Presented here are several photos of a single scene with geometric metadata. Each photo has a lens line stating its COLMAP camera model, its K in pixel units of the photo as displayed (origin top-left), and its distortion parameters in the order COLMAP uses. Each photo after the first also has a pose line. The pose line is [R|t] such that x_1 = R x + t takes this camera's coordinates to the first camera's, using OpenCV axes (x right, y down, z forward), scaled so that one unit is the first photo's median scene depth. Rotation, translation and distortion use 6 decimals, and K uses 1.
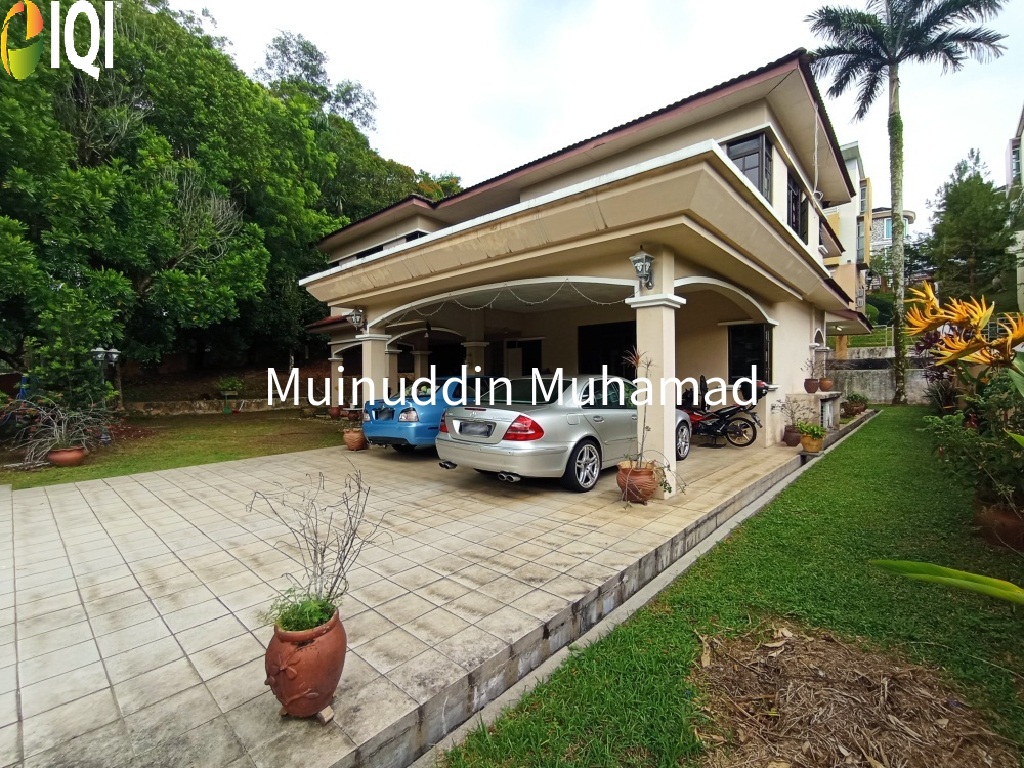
lens RADIAL K [[458.0, 0, 497.2], [0, 458.0, 384.9], [0, 0, 1]] dist [-0.014115, 0.000093]
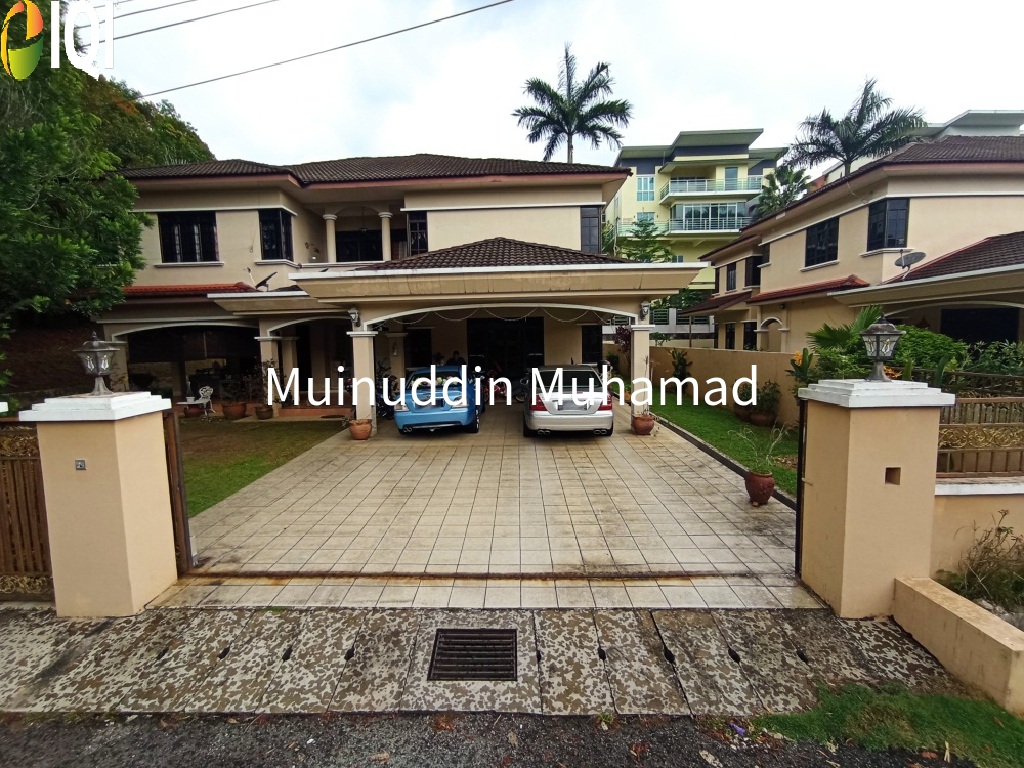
lens RADIAL K [[458.0, 0, 497.2], [0, 458.0, 384.9], [0, 0, 1]] dist [-0.014115, 0.000093]
pose [[0.763388, -0.070346, 0.642099, -1.113835], [0.026526, 0.996628, 0.077650, -0.092419], [-0.645396, -0.042245, 0.762679, -0.026128]]
